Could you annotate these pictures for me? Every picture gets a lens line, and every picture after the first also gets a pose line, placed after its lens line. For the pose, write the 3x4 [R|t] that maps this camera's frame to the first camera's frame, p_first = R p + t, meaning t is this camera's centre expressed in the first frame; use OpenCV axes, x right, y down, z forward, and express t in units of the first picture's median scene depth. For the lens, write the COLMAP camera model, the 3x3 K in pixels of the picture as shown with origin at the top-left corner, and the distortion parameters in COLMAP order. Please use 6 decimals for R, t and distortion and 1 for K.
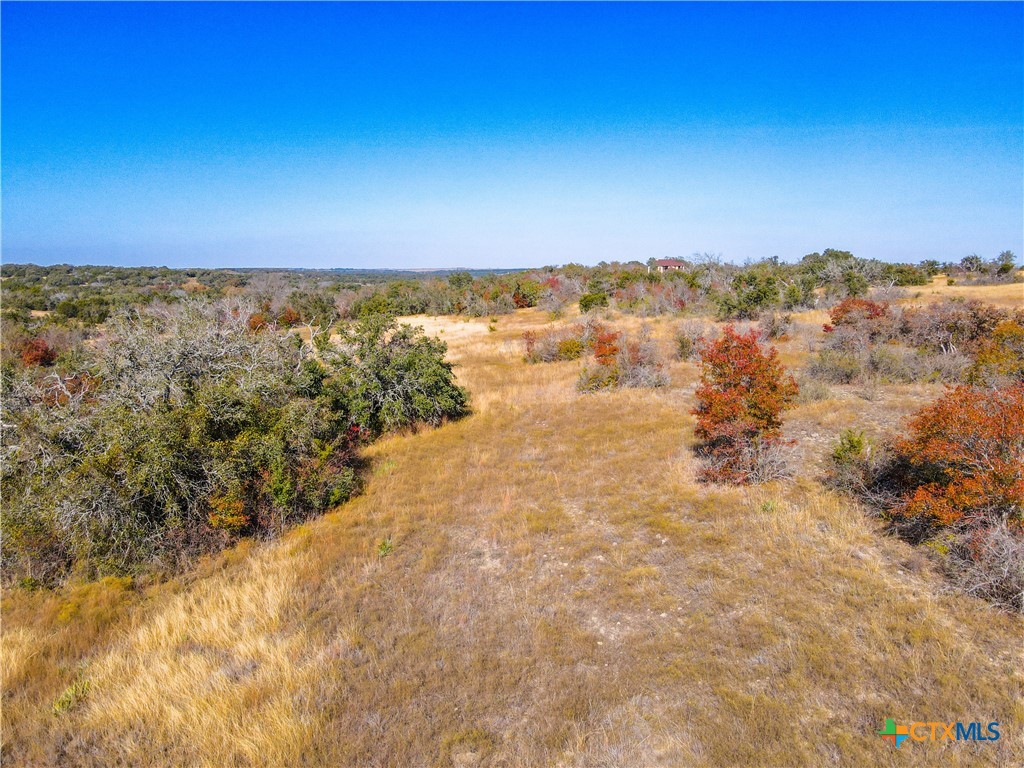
lens RADIAL K [[753.7, 0, 515.5], [0, 753.7, 382.2], [0, 0, 1]] dist [0.005317, 0.022099]
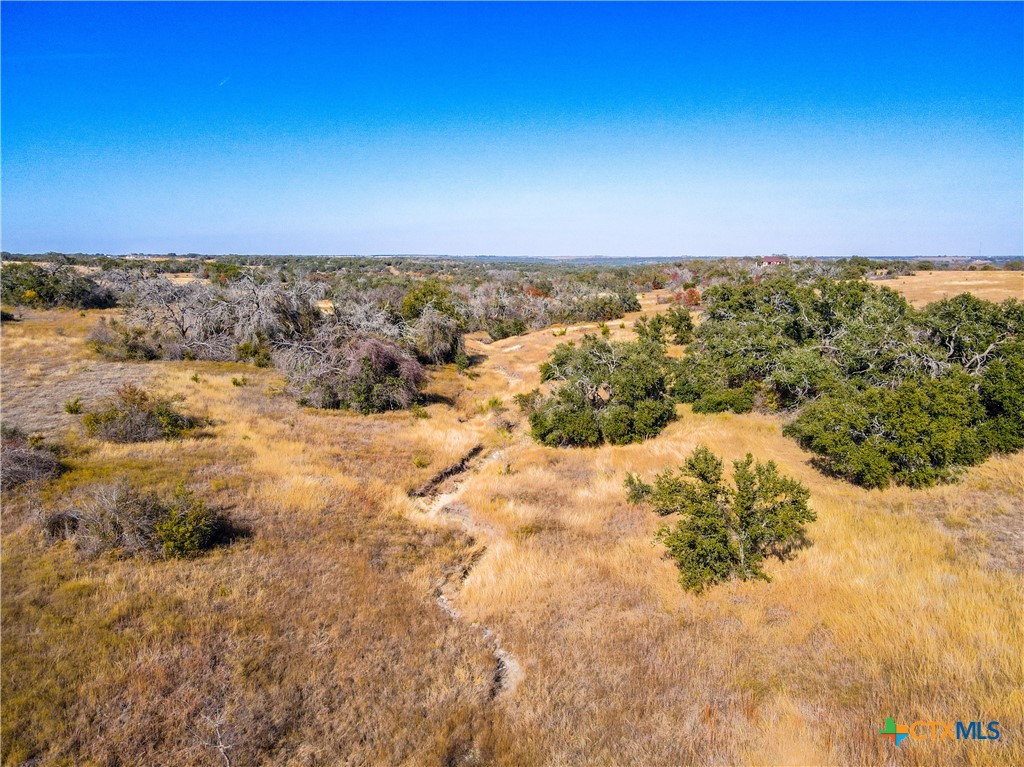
lens RADIAL K [[753.7, 0, 515.5], [0, 753.7, 381.7], [0, 0, 1]] dist [0.005317, 0.022099]
pose [[0.984177, 0.033587, -0.173978, -0.004489], [-0.030771, 0.999349, 0.018858, 0.141480], [0.174498, -0.013206, 0.984569, -1.213210]]
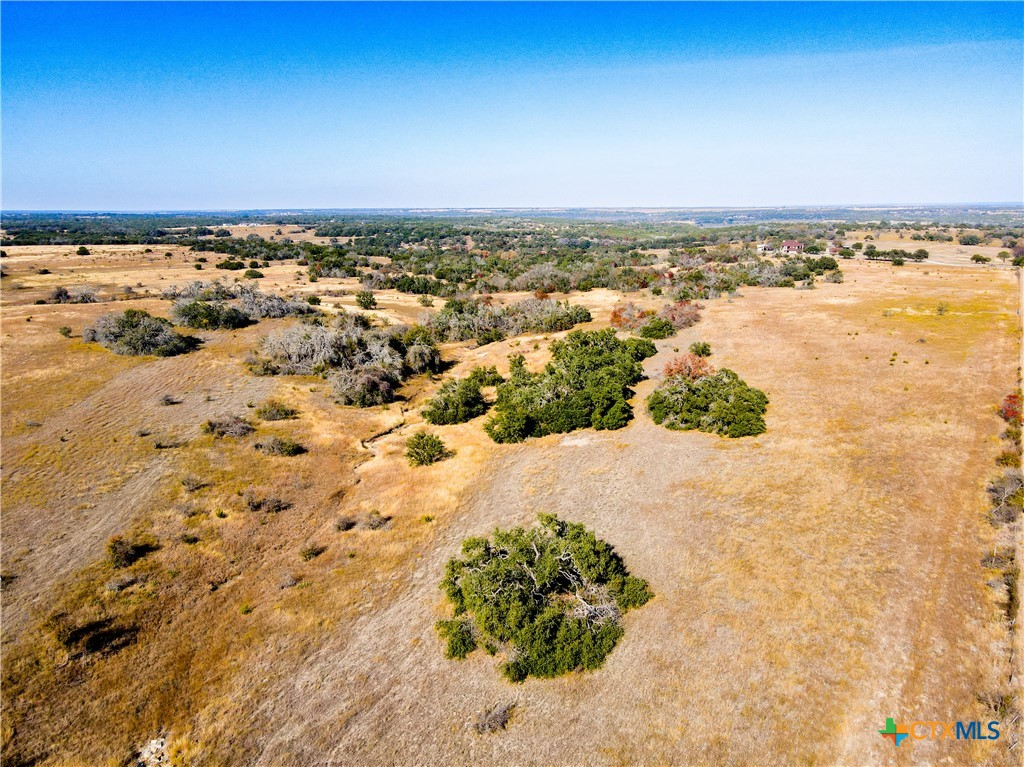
lens RADIAL K [[753.7, 0, 515.5], [0, 753.7, 381.7], [0, 0, 1]] dist [0.005317, 0.022099]
pose [[0.955062, 0.064634, -0.289274, 0.424932], [-0.040920, 0.995342, 0.087295, 0.008217], [0.293569, -0.071535, 0.953258, -1.860844]]
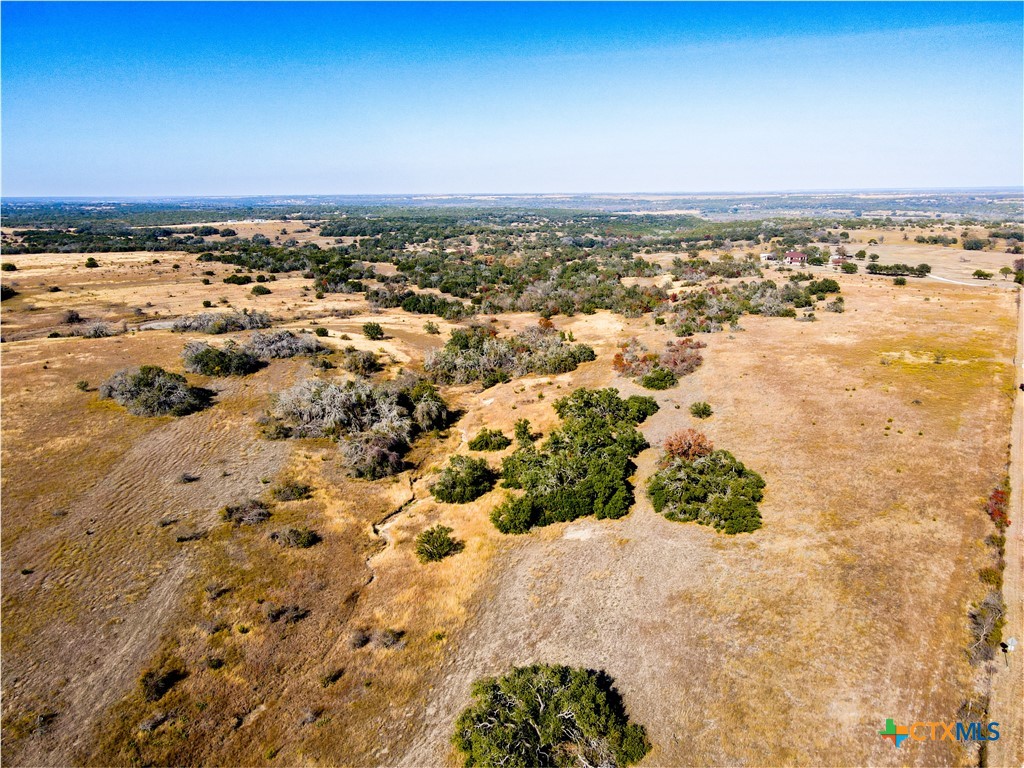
lens RADIAL K [[750.7, 0, 515.8], [0, 750.7, 386.8], [0, 0, 1]] dist [0.014971, 0.004661]
pose [[0.953599, 0.073132, -0.292063, 0.422905], [-0.041337, 0.992667, 0.113596, -0.153451], [0.298229, -0.096252, 0.949629, -1.884960]]
